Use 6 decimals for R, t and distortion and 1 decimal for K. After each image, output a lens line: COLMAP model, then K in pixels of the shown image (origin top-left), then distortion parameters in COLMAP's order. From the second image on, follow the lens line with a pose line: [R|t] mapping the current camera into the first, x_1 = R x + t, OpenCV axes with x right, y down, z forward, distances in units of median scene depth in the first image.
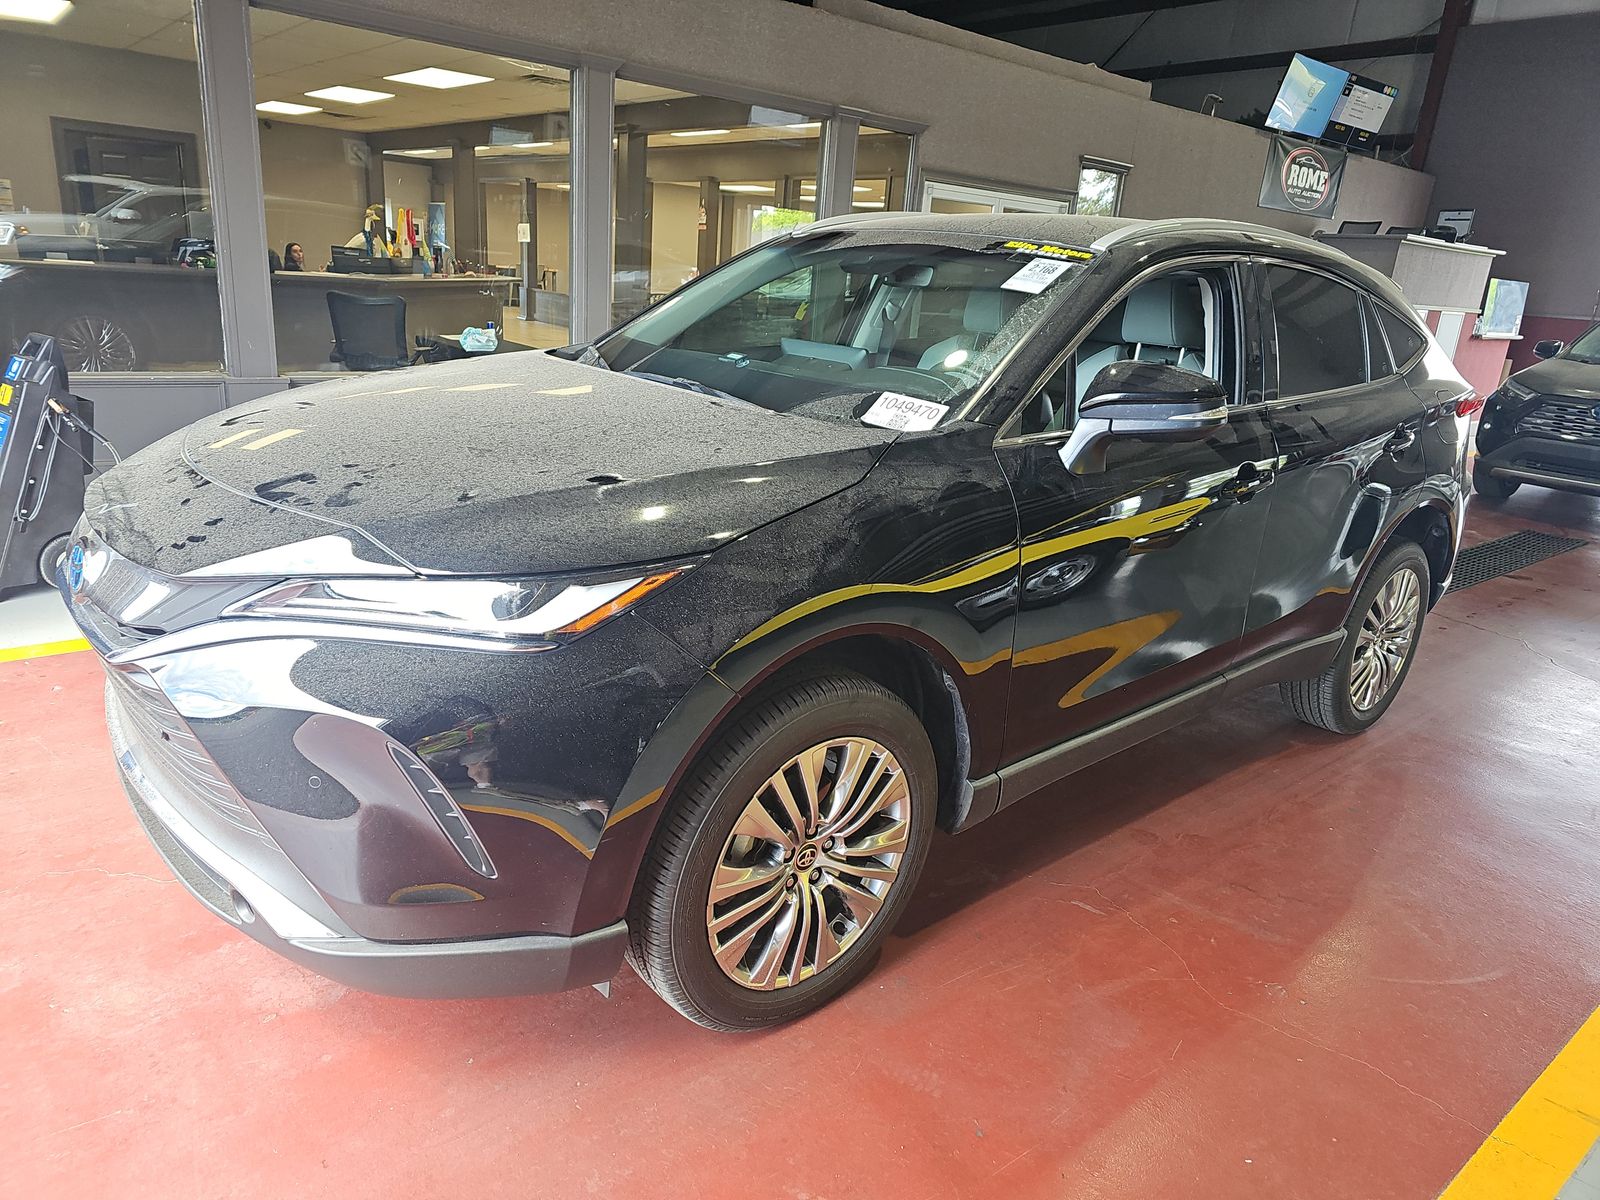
lens RADIAL K [[1042.4, 0, 809.3], [0, 1042.4, 601.0], [0, 0, 1]] dist [0.000790, 0.000168]
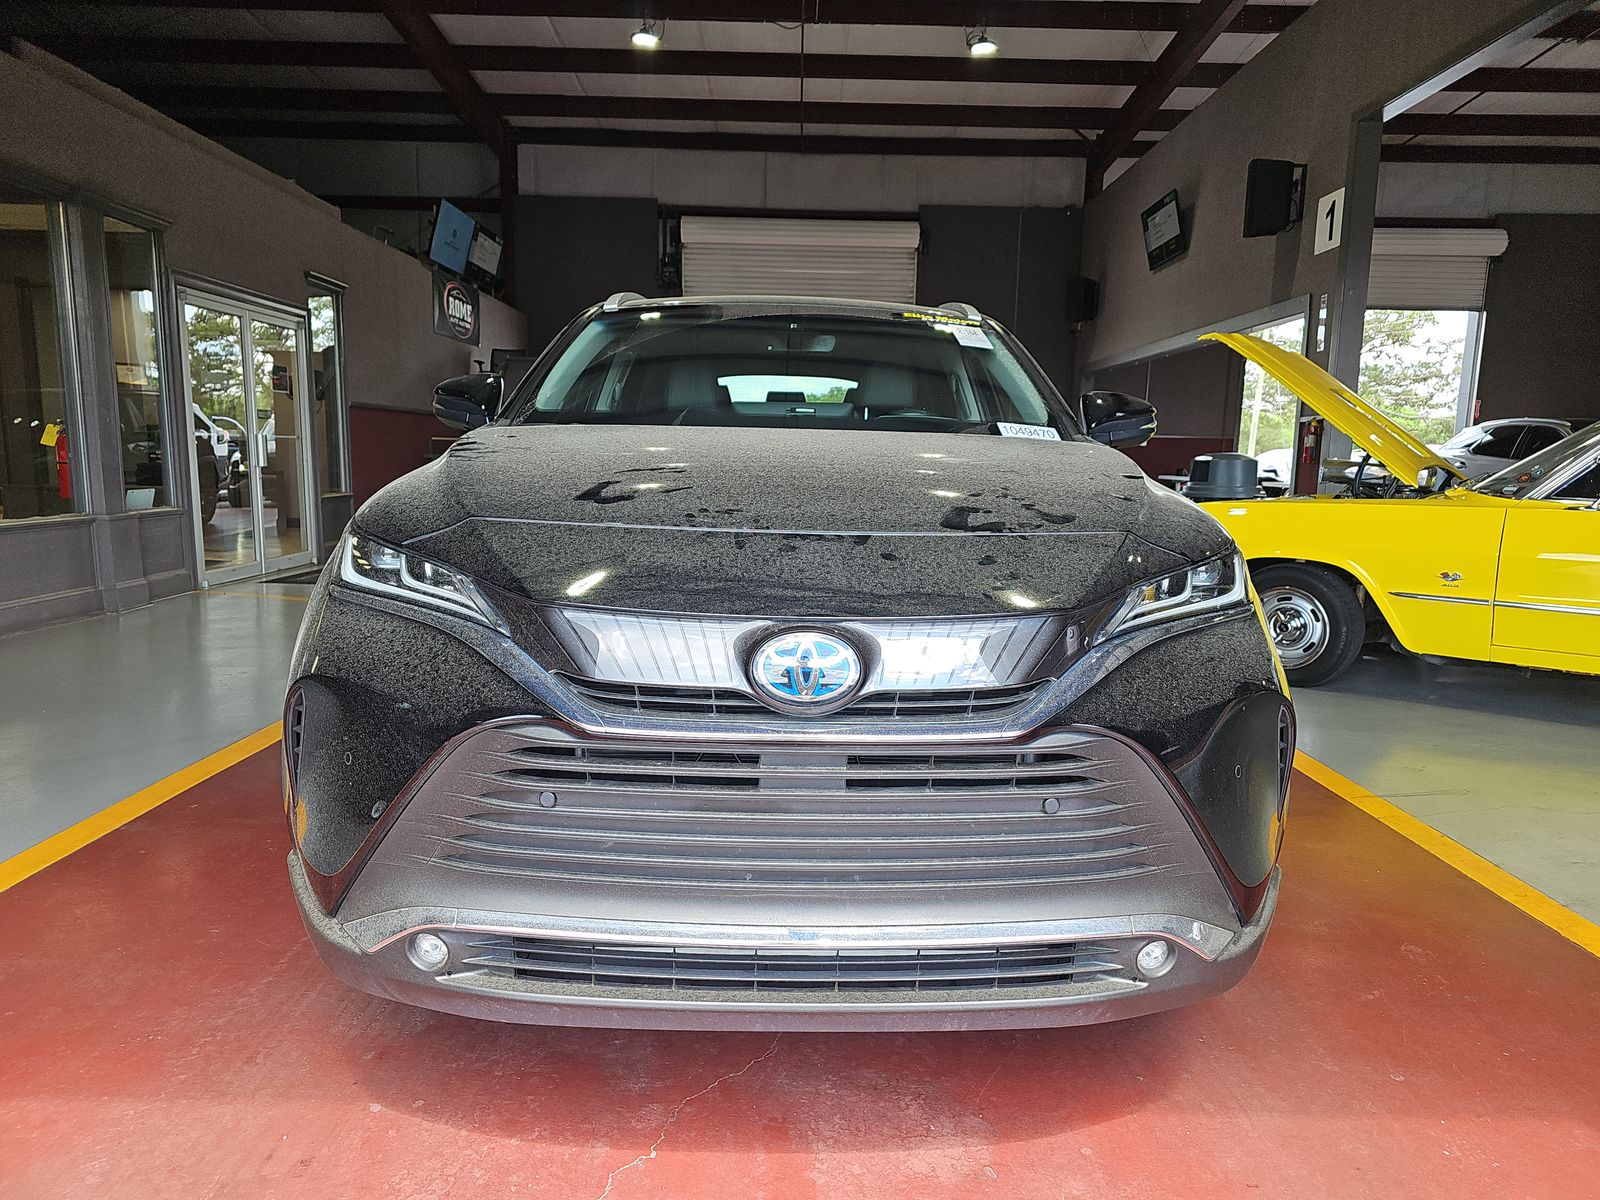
lens RADIAL K [[1042.4, 0, 809.3], [0, 1042.4, 601.0], [0, 0, 1]] dist [0.000790, 0.000168]
pose [[0.639358, -0.156455, 0.752824, -0.166020], [0.245773, 0.969300, -0.007286, -0.009314], [-0.728572, 0.189683, 0.658182, 0.068070]]
